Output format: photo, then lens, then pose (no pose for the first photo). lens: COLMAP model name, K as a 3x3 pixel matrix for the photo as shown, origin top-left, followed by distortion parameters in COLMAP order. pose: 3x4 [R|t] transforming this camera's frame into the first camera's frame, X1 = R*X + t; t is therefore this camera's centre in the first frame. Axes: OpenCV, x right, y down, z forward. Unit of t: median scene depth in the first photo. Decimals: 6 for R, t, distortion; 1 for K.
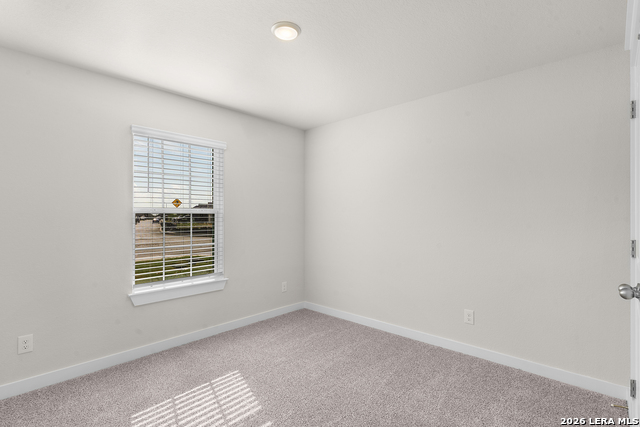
lens RADIAL K [[314.6, 0, 320.0], [0, 314.6, 213.5], [0, 0, 1]] dist [-0.017474, 0.000190]
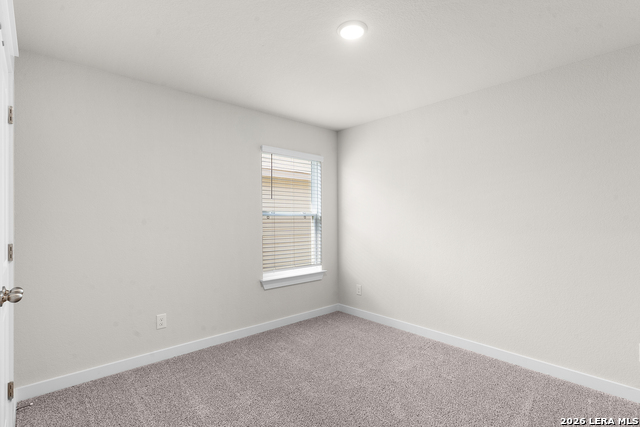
lens RADIAL K [[320.0, 0, 320.0], [0, 320.0, 213.5], [0, 0, 1]] dist [0.000264, 0.000114]
pose [[0.995681, -0.000963, -0.092836, -0.196994], [0.000451, 0.999985, -0.005532, -0.001604], [0.092840, 0.005467, 0.995666, -0.212774]]
